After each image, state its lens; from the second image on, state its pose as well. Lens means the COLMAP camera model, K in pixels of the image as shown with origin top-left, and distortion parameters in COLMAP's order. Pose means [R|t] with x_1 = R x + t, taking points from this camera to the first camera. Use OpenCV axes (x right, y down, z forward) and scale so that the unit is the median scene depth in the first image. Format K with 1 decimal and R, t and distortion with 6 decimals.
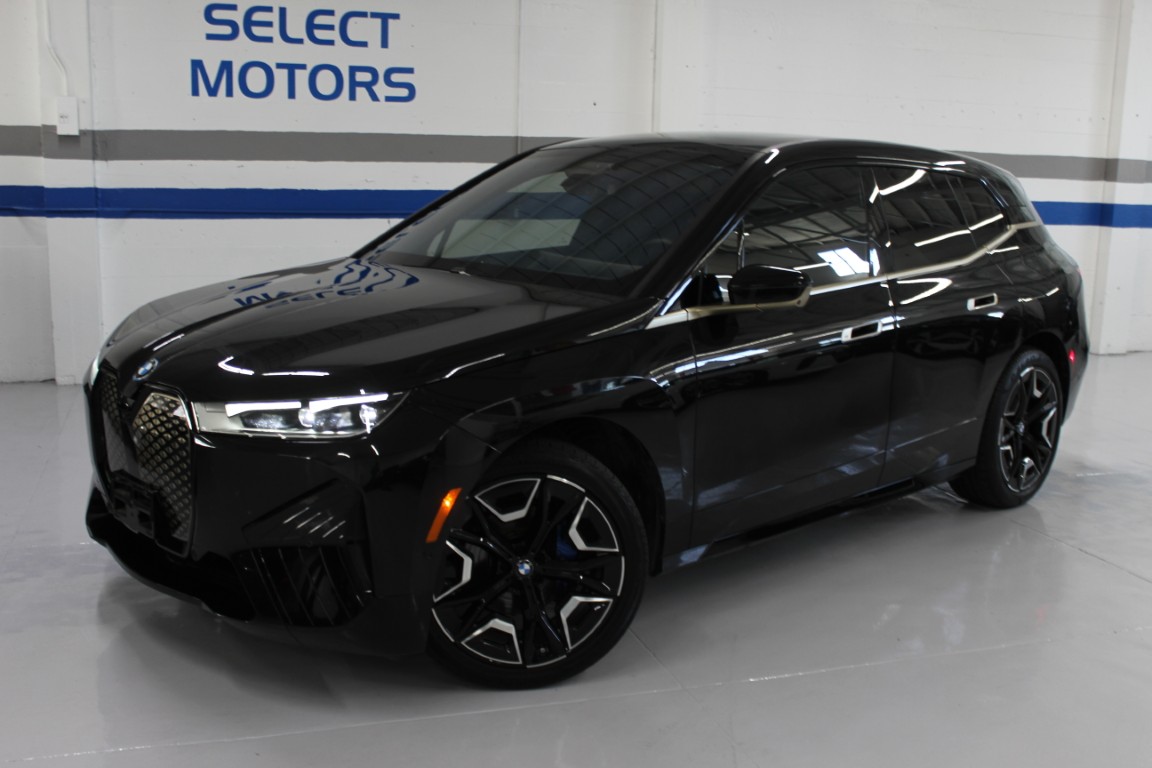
lens RADIAL K [[1229.8, 0, 576.0], [0, 1229.8, 384.0], [0, 0, 1]] dist [-0.122327, 0.153764]
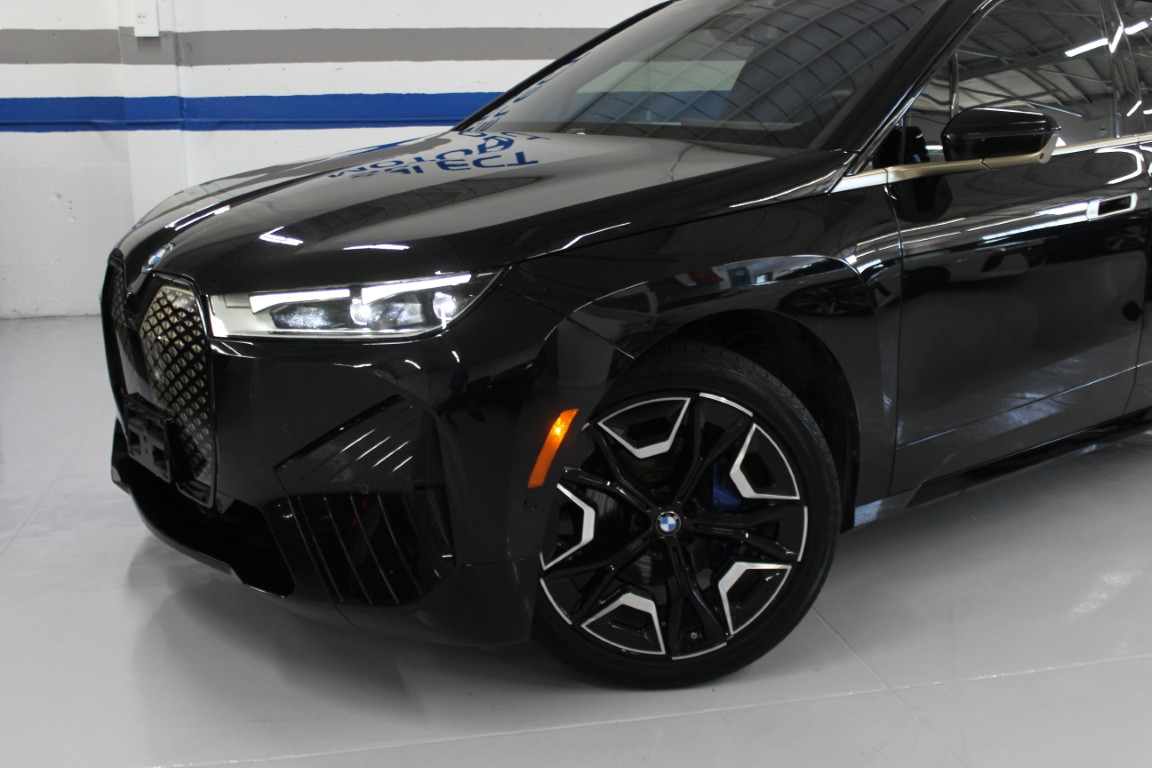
lens RADIAL K [[1229.8, 0, 576.0], [0, 1229.8, 384.0], [0, 0, 1]] dist [-0.122327, 0.153764]
pose [[0.993957, -0.007711, -0.109497, -0.015859], [0.012384, 0.999038, 0.042058, 0.036524], [0.109067, -0.043160, 0.993097, 0.272896]]
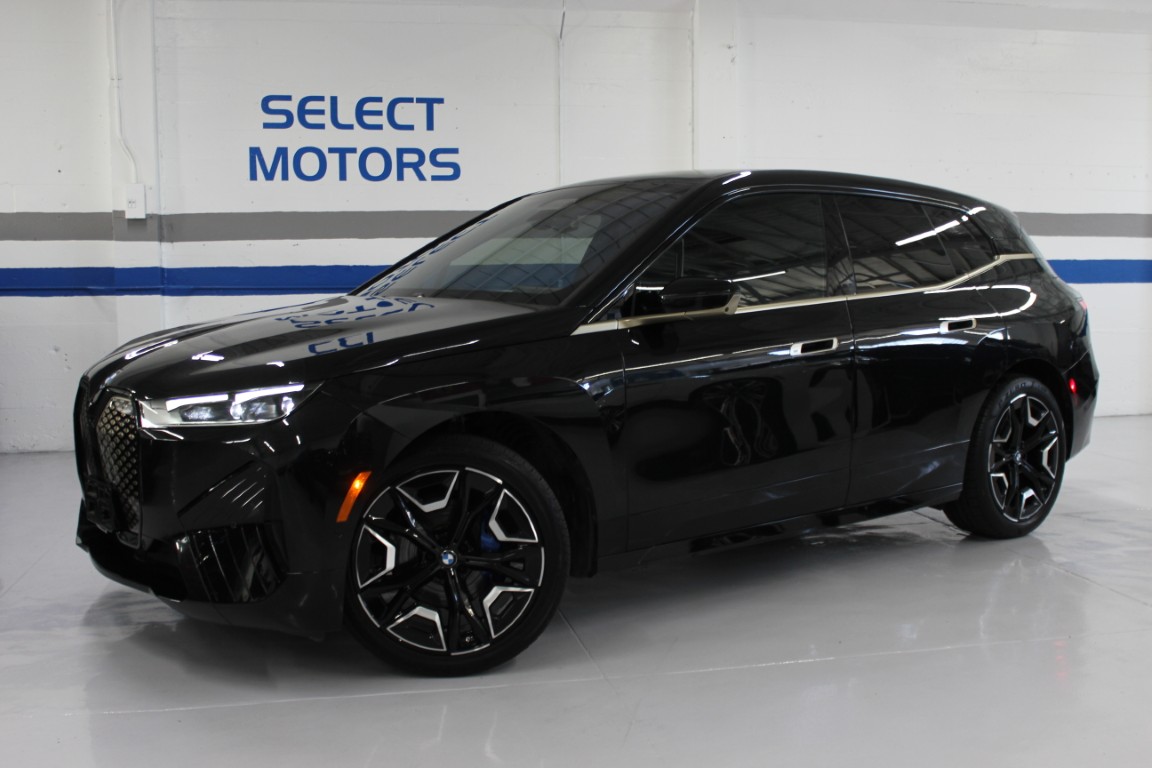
lens RADIAL K [[1229.8, 0, 576.0], [0, 1229.8, 384.0], [0, 0, 1]] dist [-0.122327, 0.153764]
pose [[0.993787, -0.022883, -0.108916, 0.178129], [0.012760, 0.995609, -0.092740, 0.096978], [0.110560, 0.090774, 0.989715, -0.037697]]
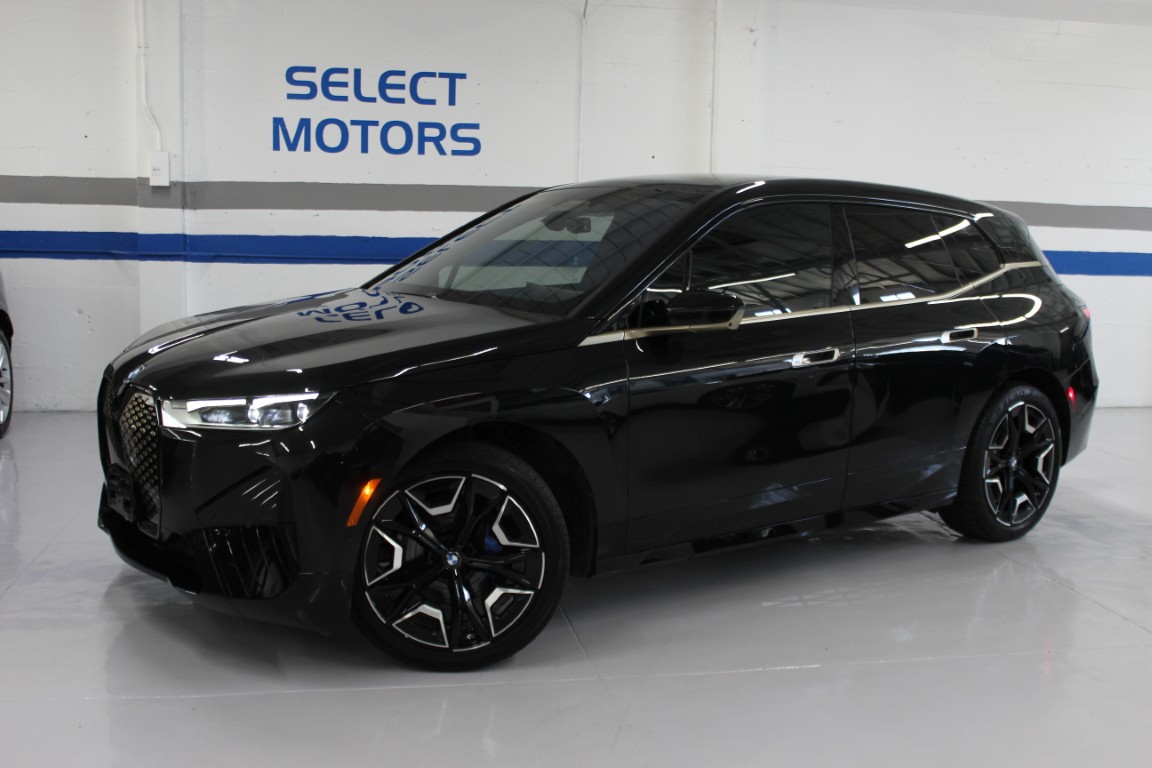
lens RADIAL K [[1229.8, 0, 576.0], [0, 1229.8, 384.0], [0, 0, 1]] dist [-0.122327, 0.153764]
pose [[0.992303, 0.014910, -0.122933, 0.193325], [-0.021369, 0.998450, -0.051390, 0.045929], [0.121976, 0.053622, 0.991083, -0.078924]]
